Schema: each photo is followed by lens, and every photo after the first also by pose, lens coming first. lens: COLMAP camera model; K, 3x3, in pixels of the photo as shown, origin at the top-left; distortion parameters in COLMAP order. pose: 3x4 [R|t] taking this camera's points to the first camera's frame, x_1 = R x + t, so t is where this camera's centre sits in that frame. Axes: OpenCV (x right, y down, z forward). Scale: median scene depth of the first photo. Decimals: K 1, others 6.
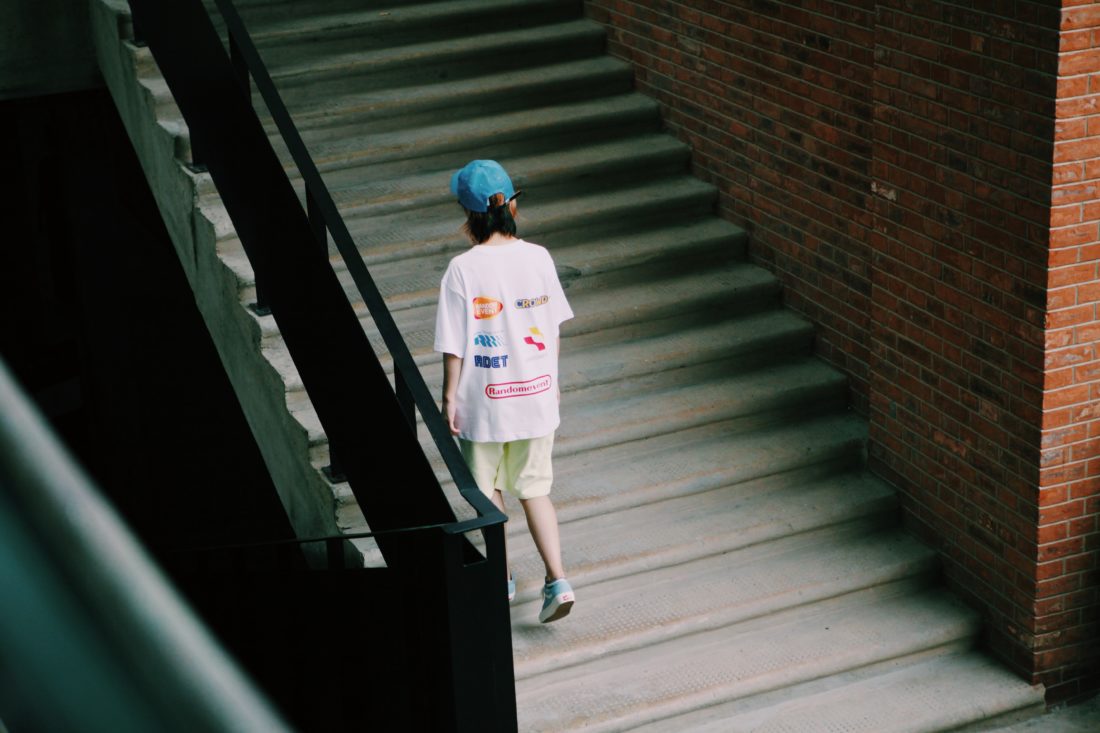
lens RADIAL K [[2028.5, 0, 550.0], [0, 2028.5, 366.5], [0, 0, 1]] dist [0.178831, -0.121876]
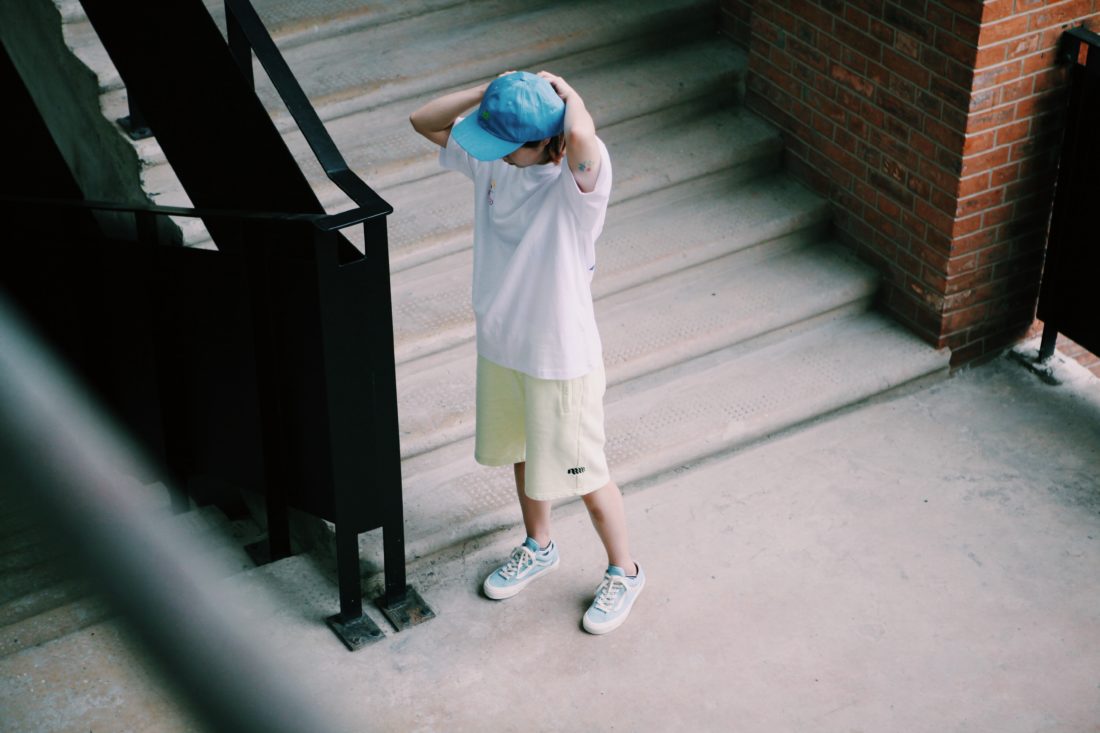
lens RADIAL K [[2028.5, 0, 550.0], [0, 2028.5, 366.5], [0, 0, 1]] dist [0.178831, -0.121876]
pose [[0.989502, -0.036745, 0.139768, -0.060917], [0.006151, 0.976967, 0.213301, -0.030857], [-0.144387, -0.210202, 0.966937, 0.149233]]
